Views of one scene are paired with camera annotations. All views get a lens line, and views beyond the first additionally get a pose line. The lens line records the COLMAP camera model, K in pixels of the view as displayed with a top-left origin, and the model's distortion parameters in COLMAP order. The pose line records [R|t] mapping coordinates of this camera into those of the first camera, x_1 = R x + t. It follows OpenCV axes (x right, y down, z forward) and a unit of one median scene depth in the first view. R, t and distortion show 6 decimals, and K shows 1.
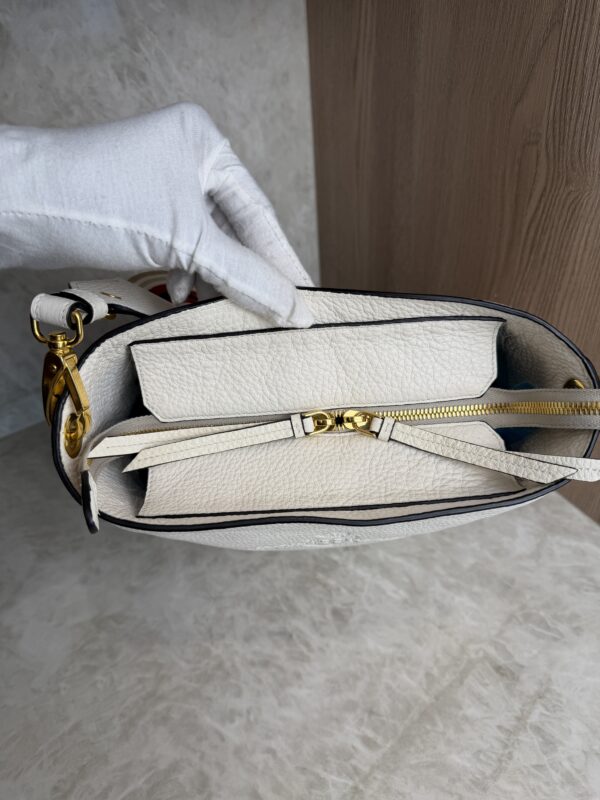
lens RADIAL K [[600.3, 0, 300.0], [0, 600.3, 400.0], [0, 0, 1]] dist [-0.034772, 0.013901]
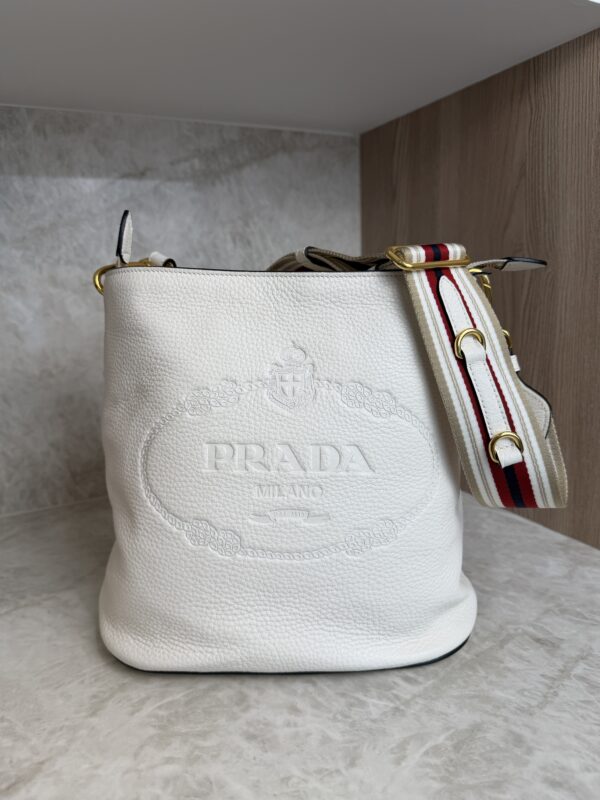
lens RADIAL K [[602.1, 0, 299.6], [0, 602.1, 395.8], [0, 0, 1]] dist [-0.028801, 0.008517]
pose [[0.996215, 0.047713, -0.072658, -0.017187], [-0.077621, 0.864537, -0.496540, 0.648589], [0.039124, 0.500300, 0.864968, -0.105907]]
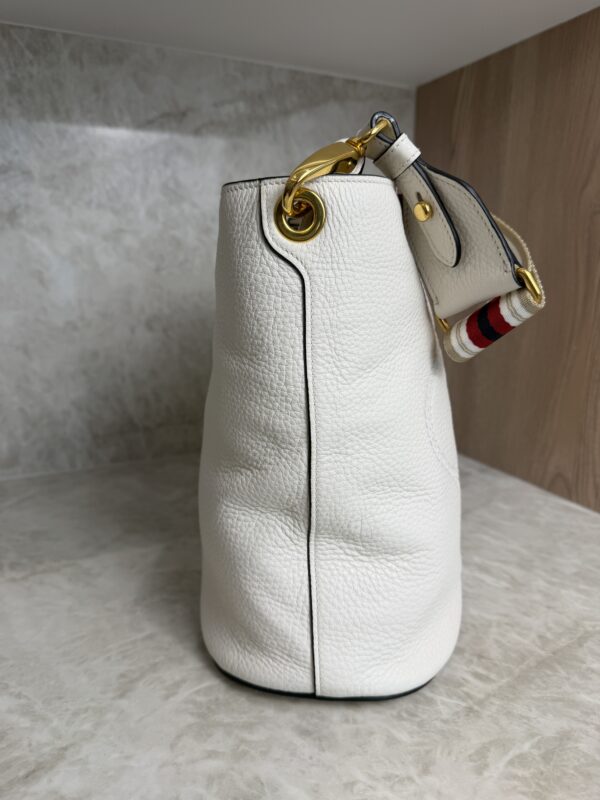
lens RADIAL K [[606.1, 0, 297.8], [0, 606.1, 398.2], [0, 0, 1]] dist [-0.034637, 0.008964]
pose [[0.991203, 0.099212, -0.087598, -0.109373], [-0.129038, 0.871570, -0.472985, 0.643865], [0.029422, 0.480127, 0.876705, 0.022625]]
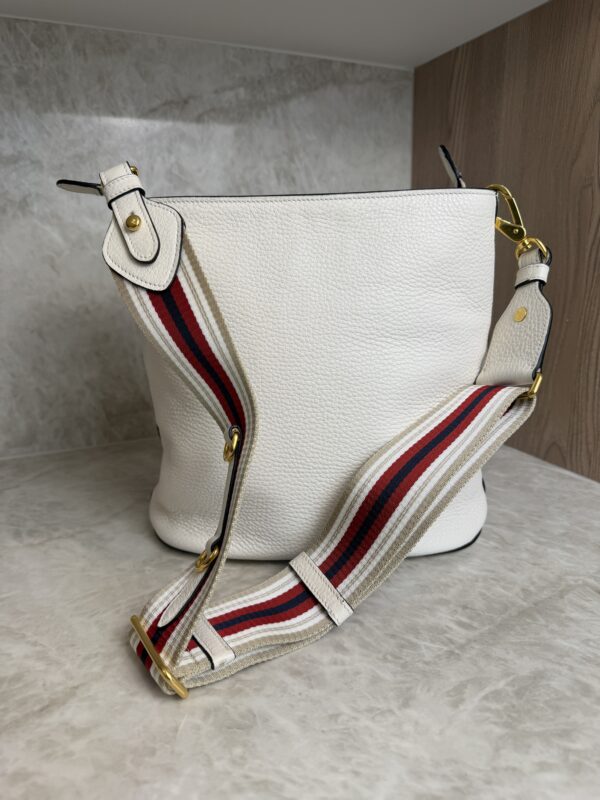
lens RADIAL K [[600.7, 0, 302.6], [0, 600.7, 398.1], [0, 0, 1]] dist [-0.028413, 0.006905]
pose [[0.990444, 0.084401, -0.109073, -0.059661], [-0.124944, 0.883970, -0.450540, 0.686042], [0.058392, 0.459863, 0.886068, -0.005542]]
